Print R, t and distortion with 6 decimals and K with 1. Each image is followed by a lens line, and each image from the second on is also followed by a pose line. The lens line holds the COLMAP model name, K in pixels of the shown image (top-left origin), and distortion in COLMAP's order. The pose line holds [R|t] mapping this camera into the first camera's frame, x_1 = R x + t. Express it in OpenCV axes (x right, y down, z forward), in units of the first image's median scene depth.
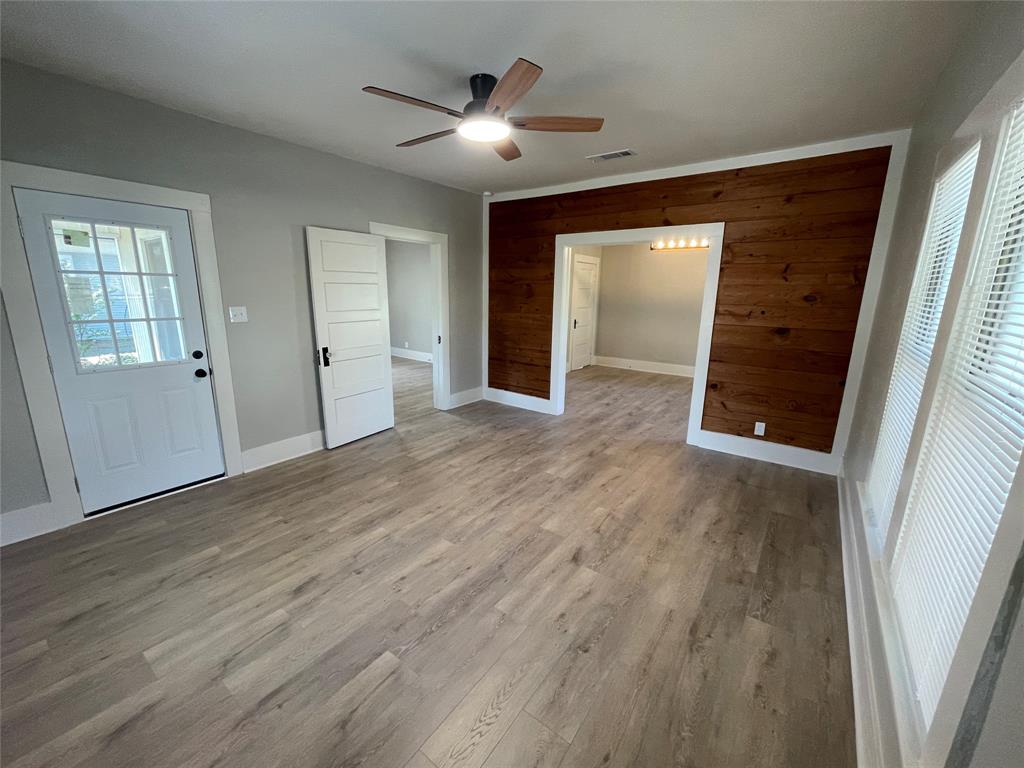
lens RADIAL K [[413.4, 0, 513.8], [0, 413.4, 380.3], [0, 0, 1]] dist [0.000521, 0.000336]
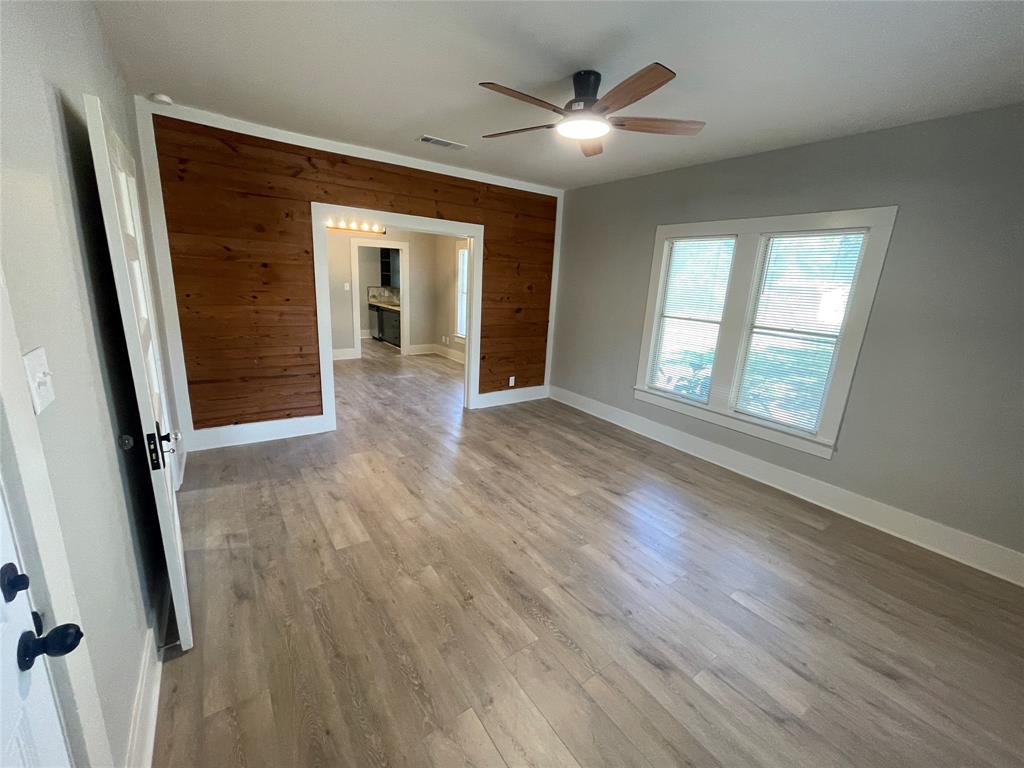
lens RADIAL K [[413.4, 0, 513.8], [0, 413.4, 380.3], [0, 0, 1]] dist [0.000521, 0.000336]
pose [[0.313341, -0.218899, 0.924067, -0.745056], [0.158196, 0.971506, 0.176494, -0.141711], [-0.936371, 0.090881, 0.339042, 0.560697]]
